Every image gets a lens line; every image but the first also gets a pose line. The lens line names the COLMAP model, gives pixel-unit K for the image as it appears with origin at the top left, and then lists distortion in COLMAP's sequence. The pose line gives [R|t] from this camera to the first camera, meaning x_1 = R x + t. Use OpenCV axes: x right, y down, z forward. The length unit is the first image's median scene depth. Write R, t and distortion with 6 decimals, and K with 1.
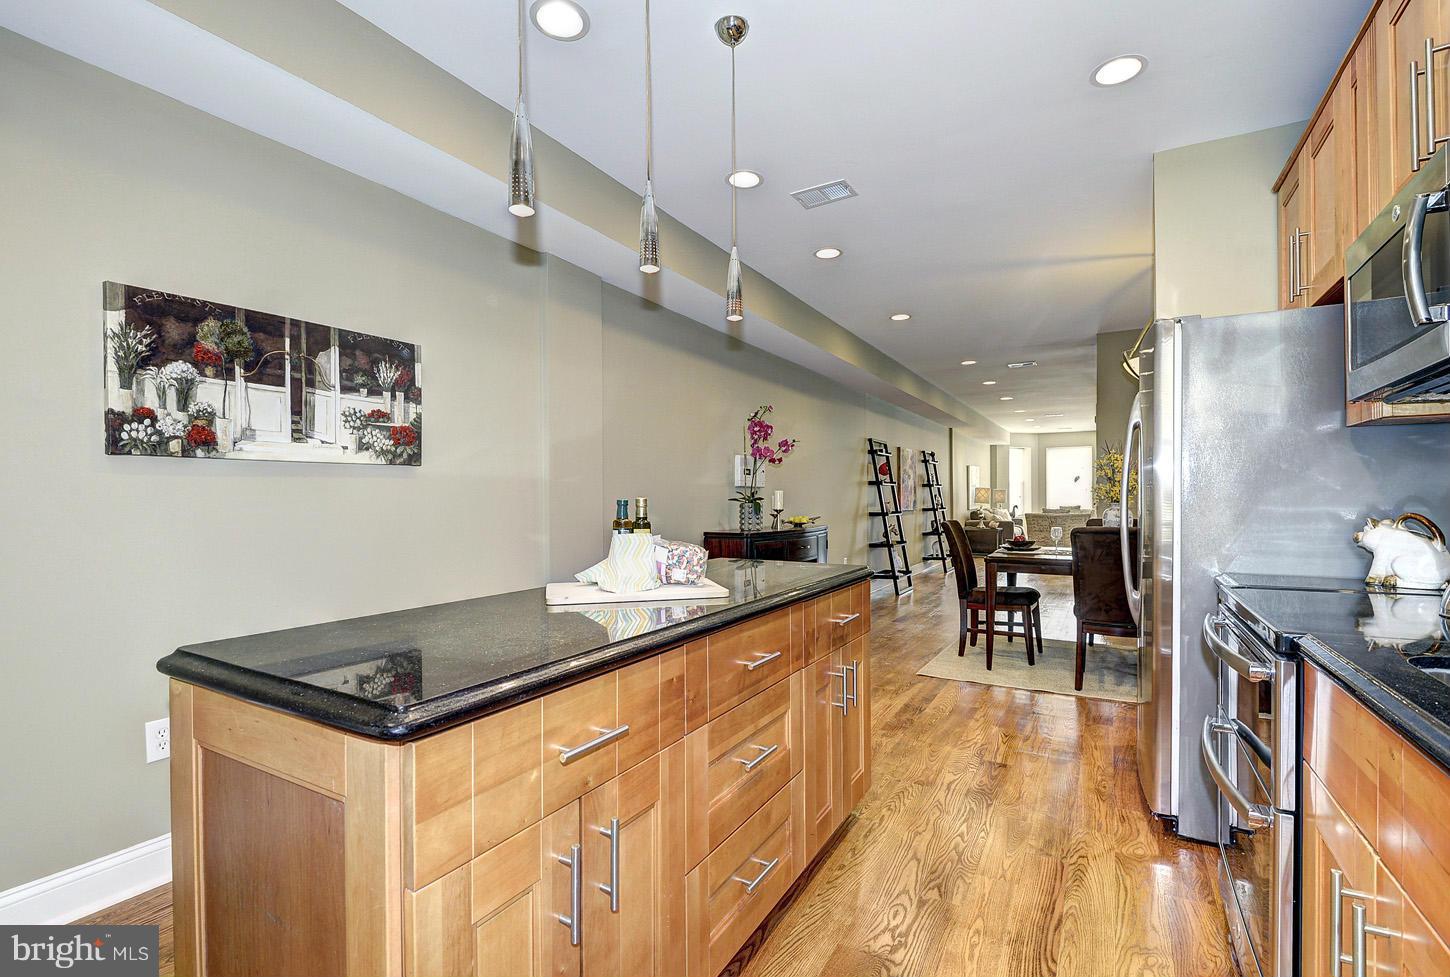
lens RADIAL K [[652.6, 0, 725.0], [0, 652.6, 488.5], [0, 0, 1]] dist [0.001648, 0.000147]
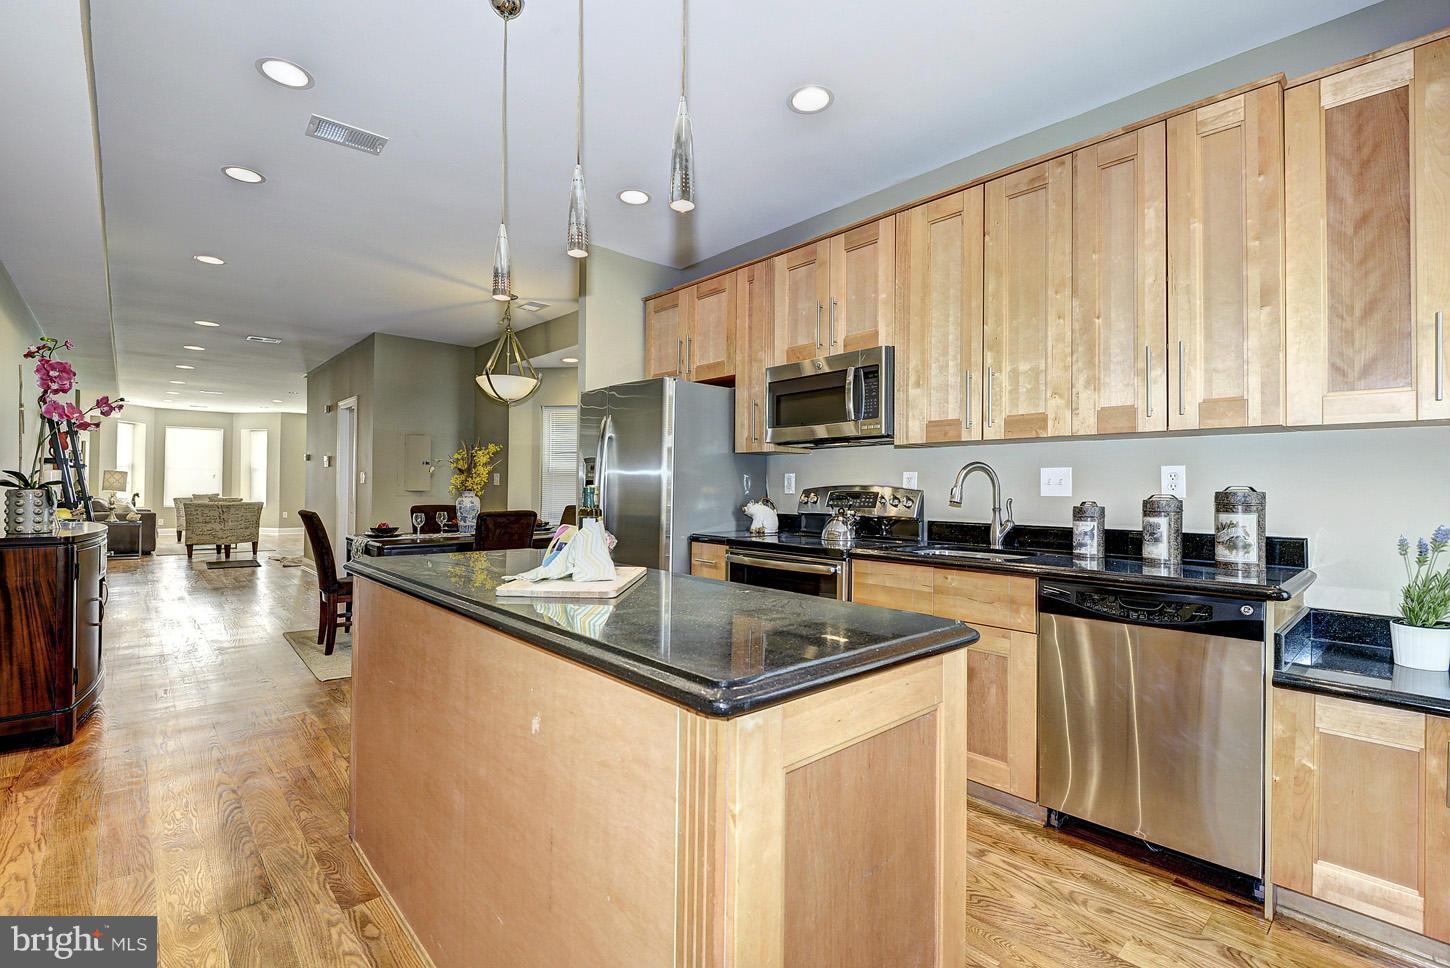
lens RADIAL K [[658.7, 0, 725.0], [0, 658.7, 484.0], [0, 0, 1]] dist [-0.002061, -0.000269]
pose [[0.300131, 0.013834, 0.953798, -0.419560], [-0.024736, 0.999671, -0.006716, 0.004904], [-0.953577, -0.021578, 0.300375, 0.199327]]
